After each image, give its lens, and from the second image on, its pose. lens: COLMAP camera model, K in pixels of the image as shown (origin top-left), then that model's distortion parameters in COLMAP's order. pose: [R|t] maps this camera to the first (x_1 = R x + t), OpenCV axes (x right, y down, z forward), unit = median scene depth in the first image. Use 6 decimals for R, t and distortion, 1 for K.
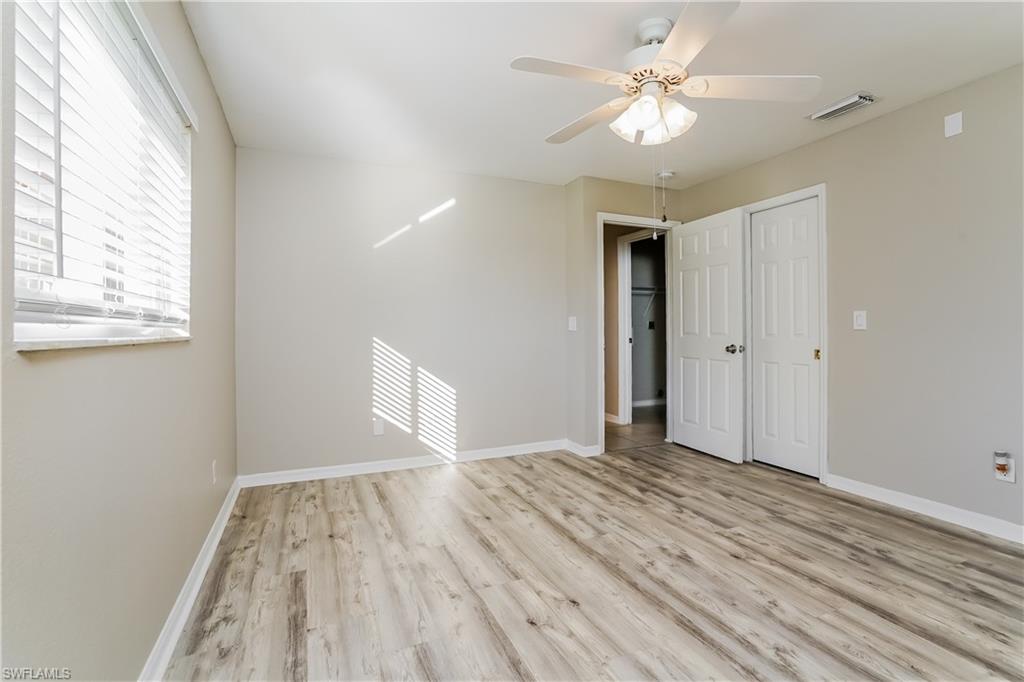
lens RADIAL K [[481.5, 0, 505.3], [0, 481.5, 335.7], [0, 0, 1]] dist [-0.026263, 0.008132]
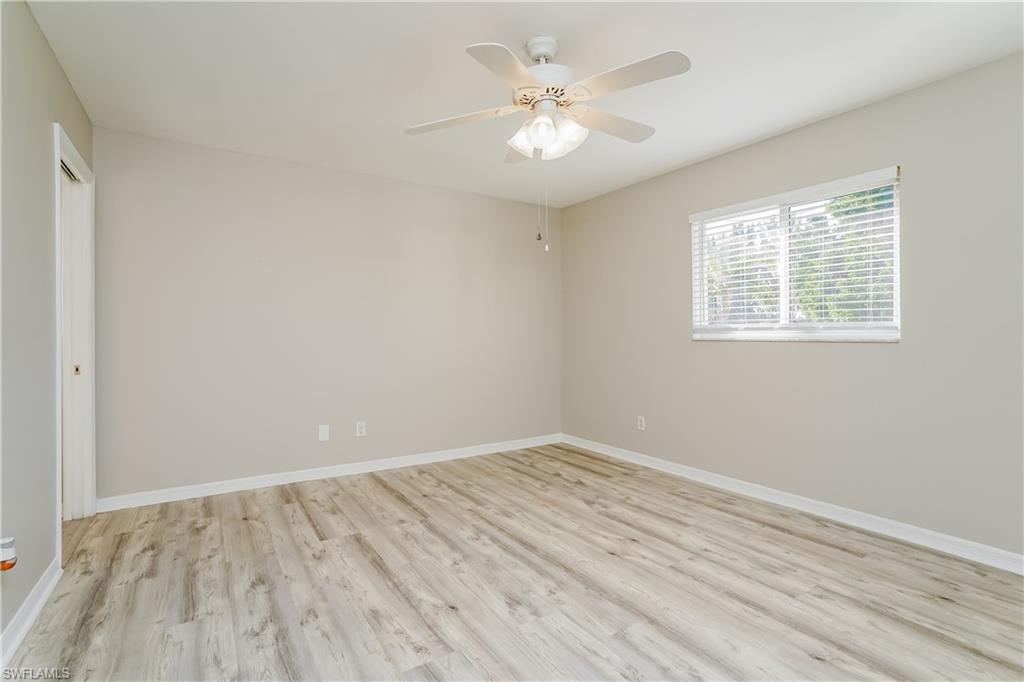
lens RADIAL K [[481.5, 0, 514.3], [0, 481.5, 339.6], [0, 0, 1]] dist [-0.026263, 0.008132]
pose [[-0.981935, 0.012041, -0.188835, 0.560745], [0.008948, 0.999812, 0.017220, -0.025912], [0.189006, 0.015219, -0.981858, 1.943389]]
